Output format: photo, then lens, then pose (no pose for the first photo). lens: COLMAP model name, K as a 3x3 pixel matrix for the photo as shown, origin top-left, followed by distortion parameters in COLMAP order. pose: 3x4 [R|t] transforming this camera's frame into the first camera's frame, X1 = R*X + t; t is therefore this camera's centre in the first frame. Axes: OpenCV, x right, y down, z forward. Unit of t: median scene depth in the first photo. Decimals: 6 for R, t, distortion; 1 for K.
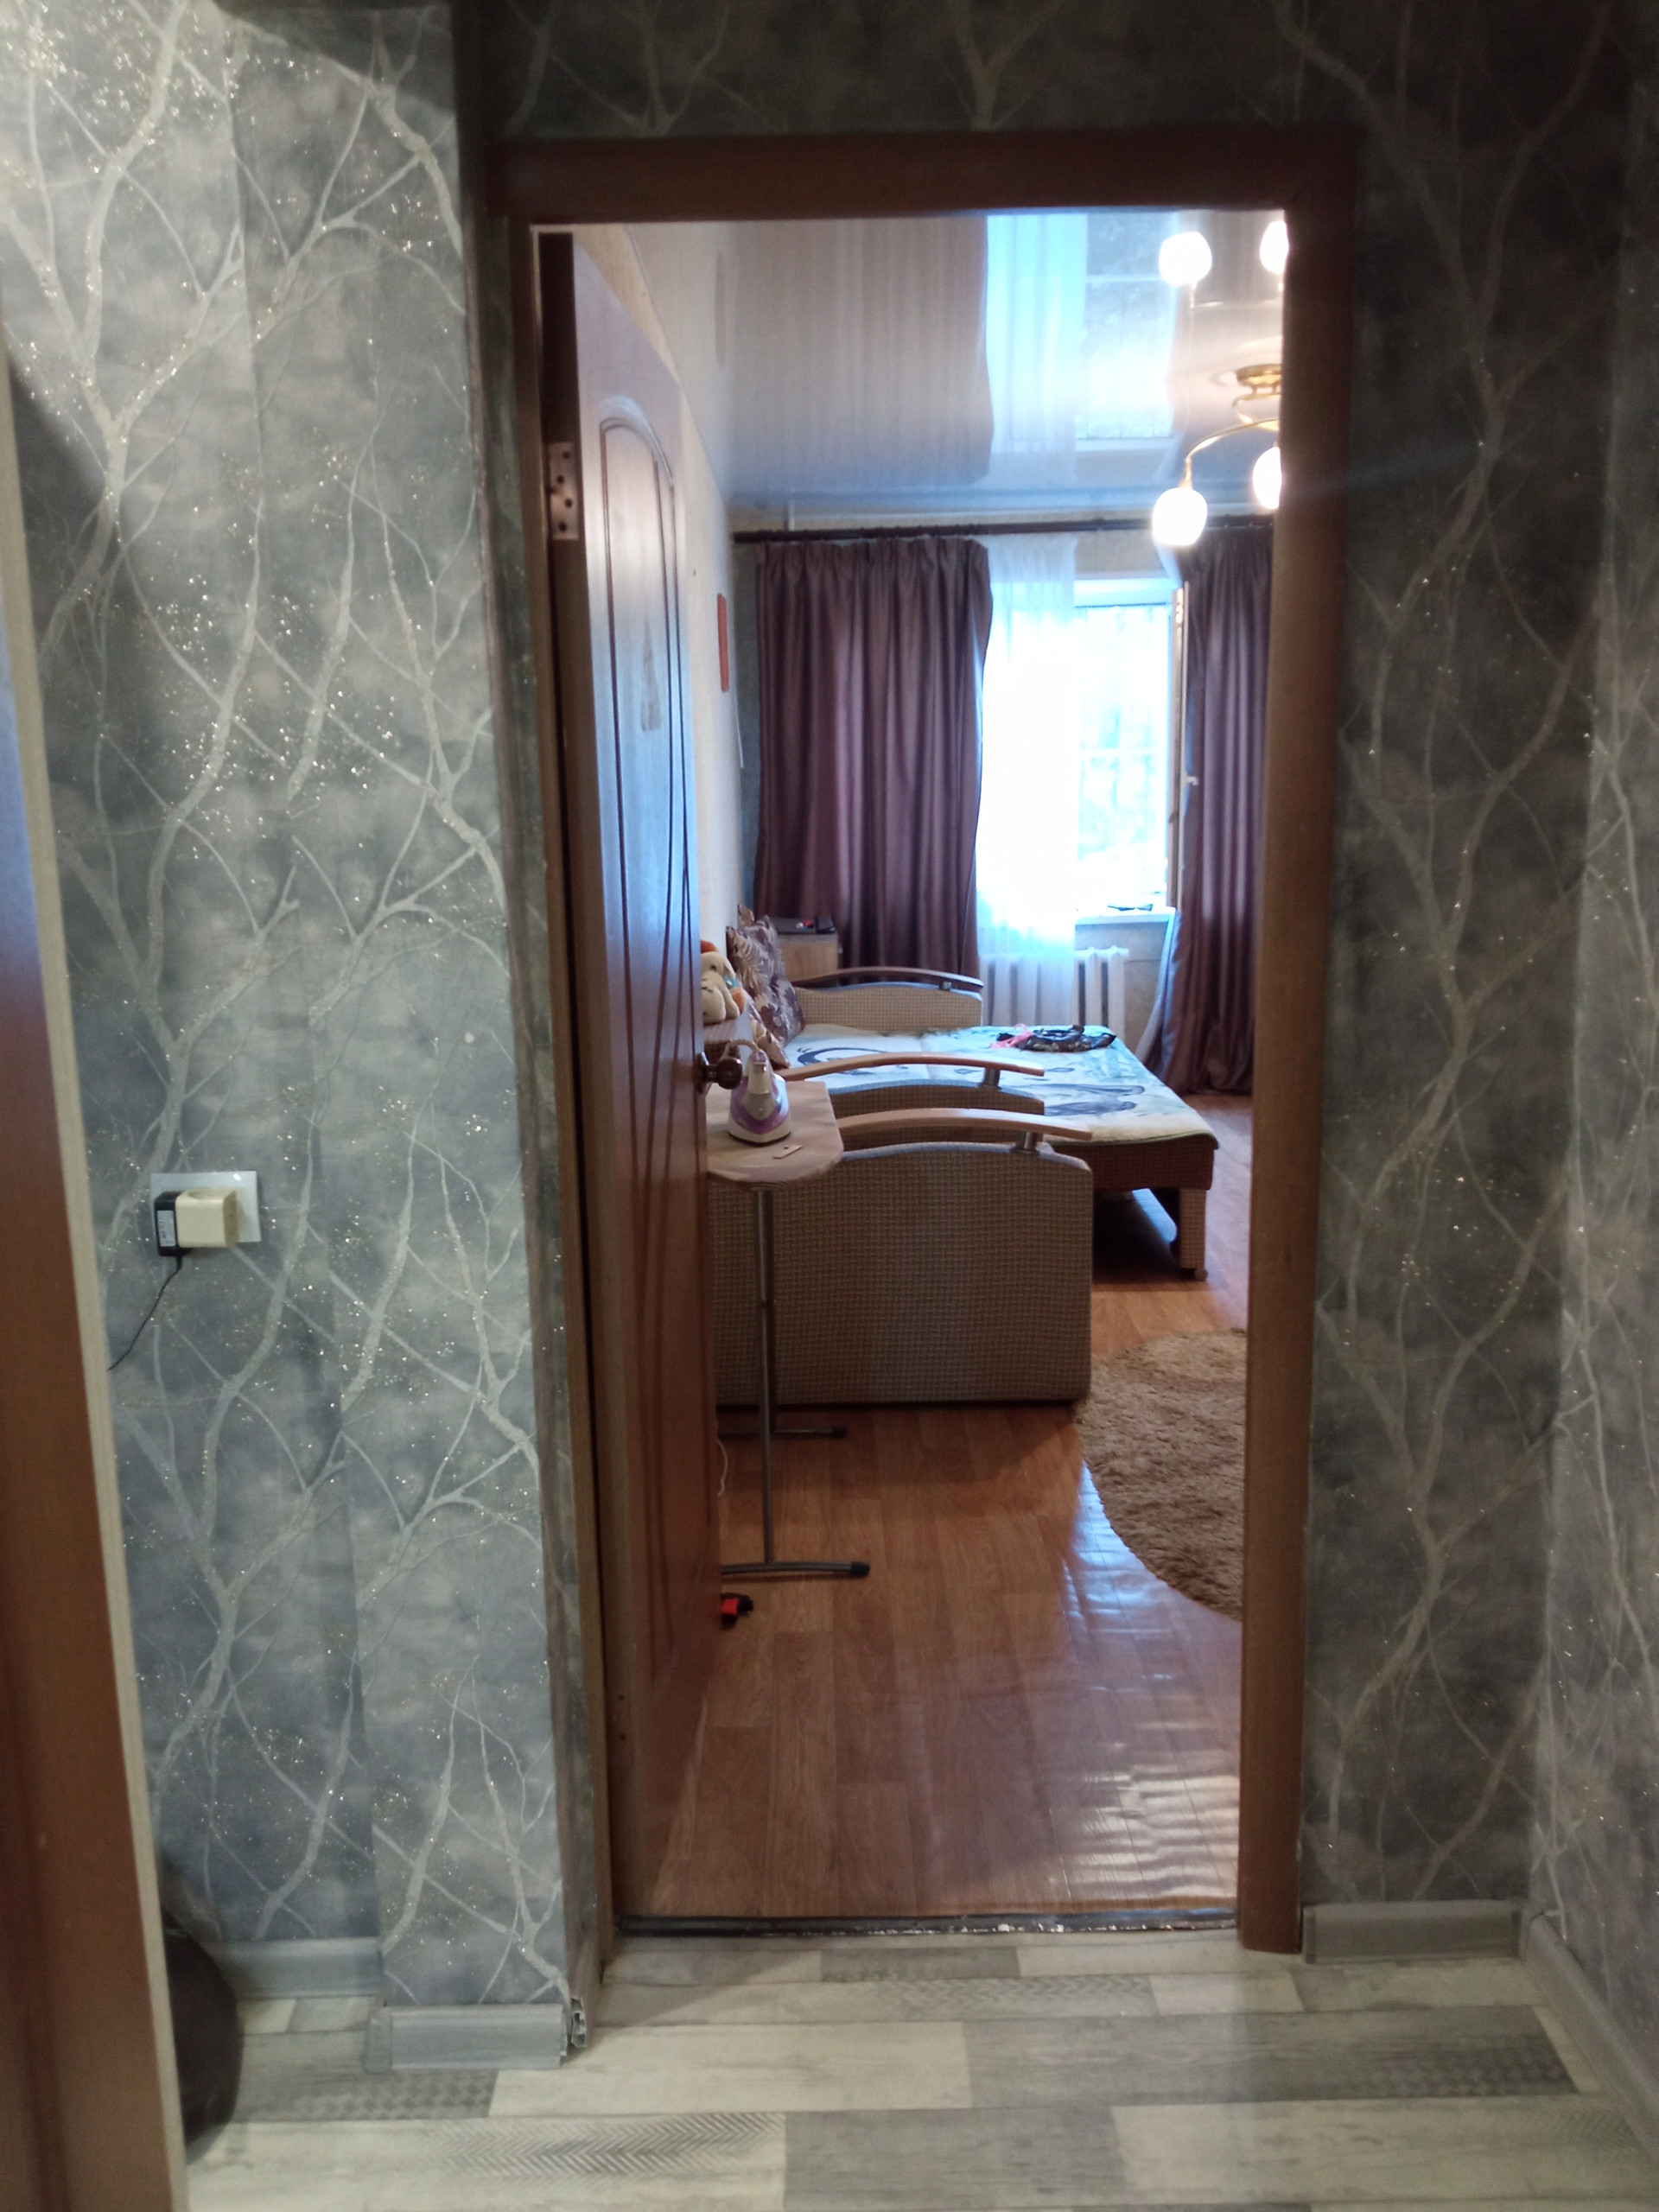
lens RADIAL K [[1811.6, 0, 837.9], [0, 1811.6, 1113.0], [0, 0, 1]] dist [0.124869, -0.220152]
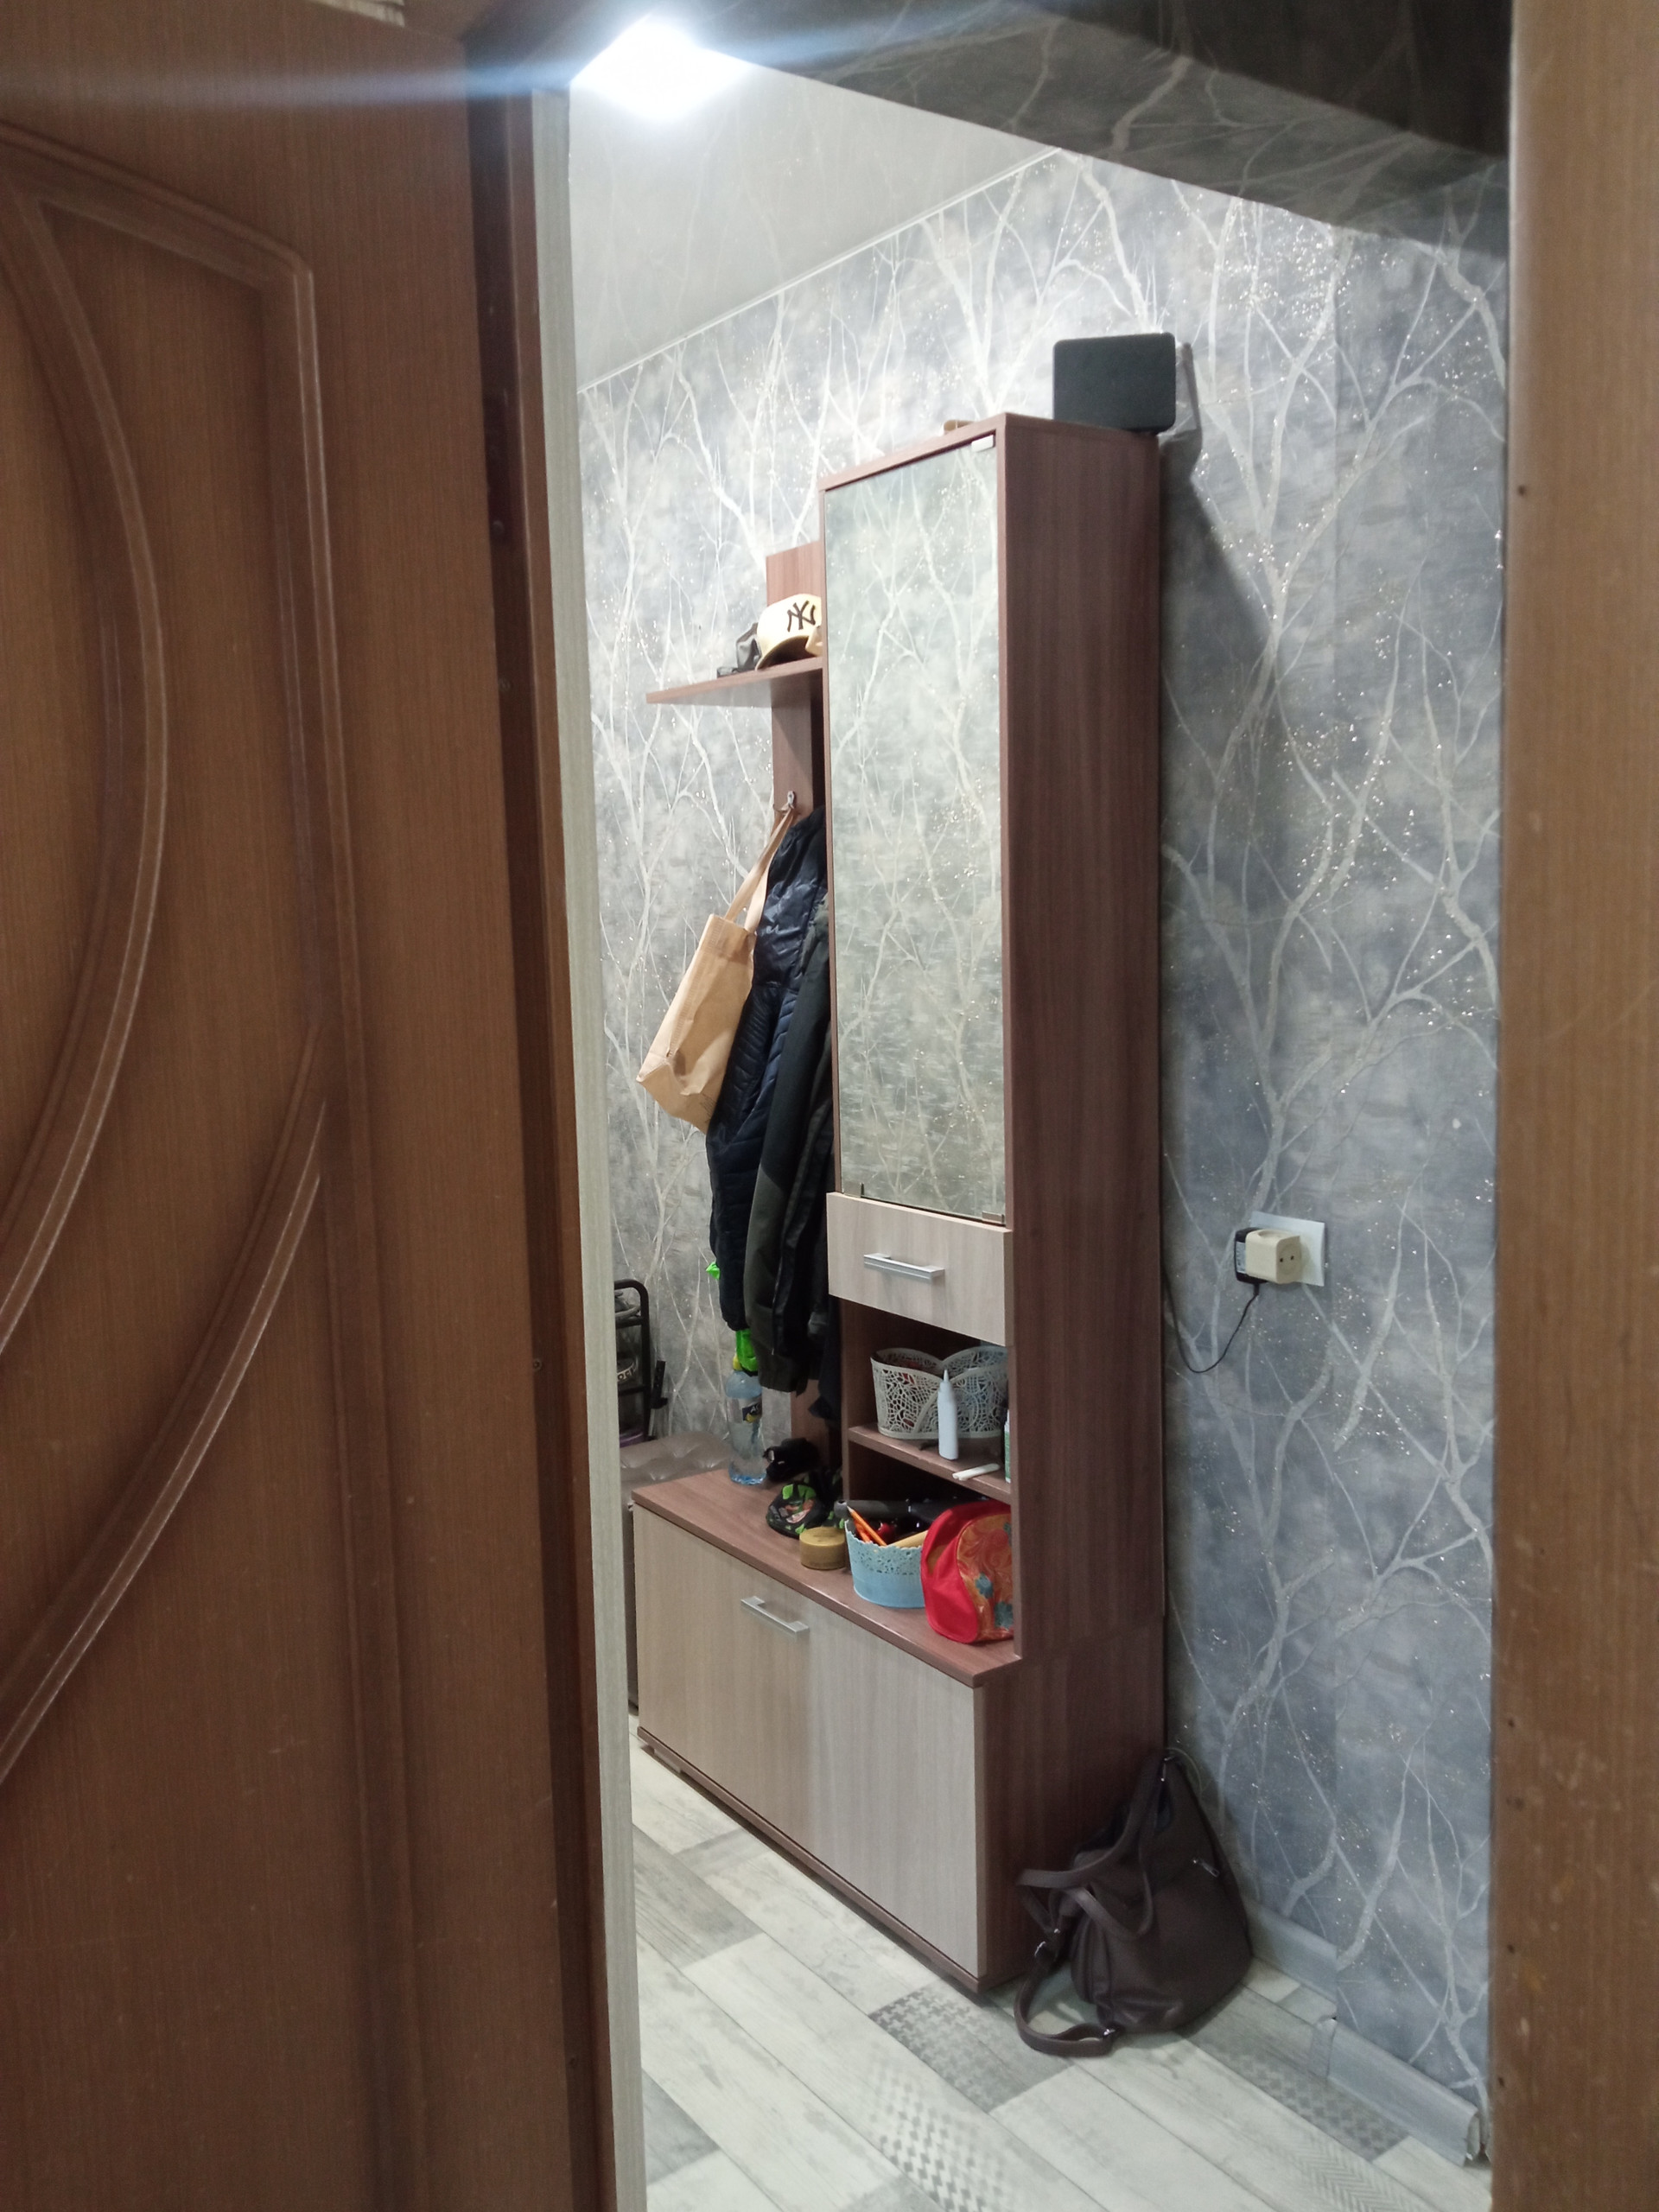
lens RADIAL K [[1803.5, 0, 829.5], [0, 1803.5, 1106.0], [0, 0, 1]] dist [0.101588, -0.179791]
pose [[0.576116, 0.107595, -0.810255, 0.421786], [-0.141765, 0.989428, 0.030588, -0.031797], [0.804980, 0.097243, 0.585278, 0.104213]]
